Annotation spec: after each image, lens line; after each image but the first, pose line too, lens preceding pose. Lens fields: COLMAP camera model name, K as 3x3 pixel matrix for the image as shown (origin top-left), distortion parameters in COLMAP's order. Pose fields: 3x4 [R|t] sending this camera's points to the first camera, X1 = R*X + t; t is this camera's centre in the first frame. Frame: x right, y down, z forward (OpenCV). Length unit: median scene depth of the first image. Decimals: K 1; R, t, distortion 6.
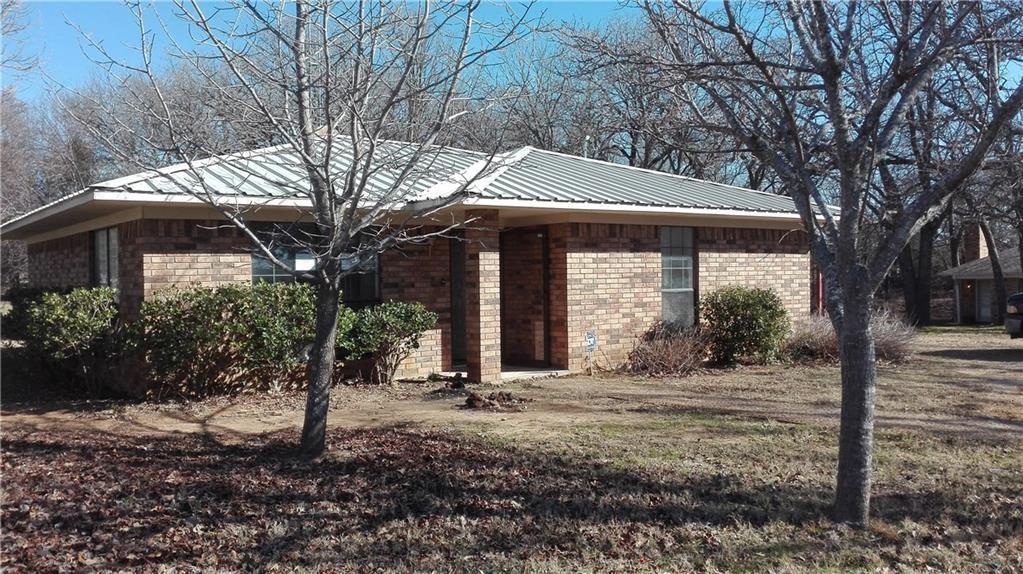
lens RADIAL K [[820.8, 0, 511.5], [0, 820.8, 282.3], [0, 0, 1]] dist [-0.003729, -0.006883]
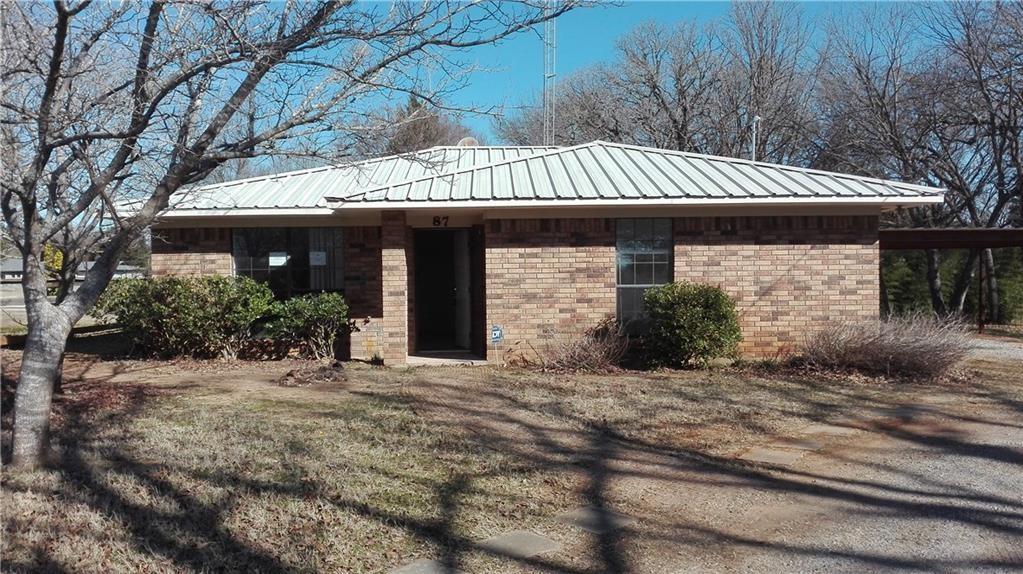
lens RADIAL K [[820.8, 0, 511.7], [0, 820.8, 289.2], [0, 0, 1]] dist [-0.003729, -0.006883]
pose [[0.823093, 0.017253, -0.567645, 0.653180], [-0.006132, 0.999750, 0.021494, -0.006545], [0.567874, -0.014211, 0.822993, 0.151209]]
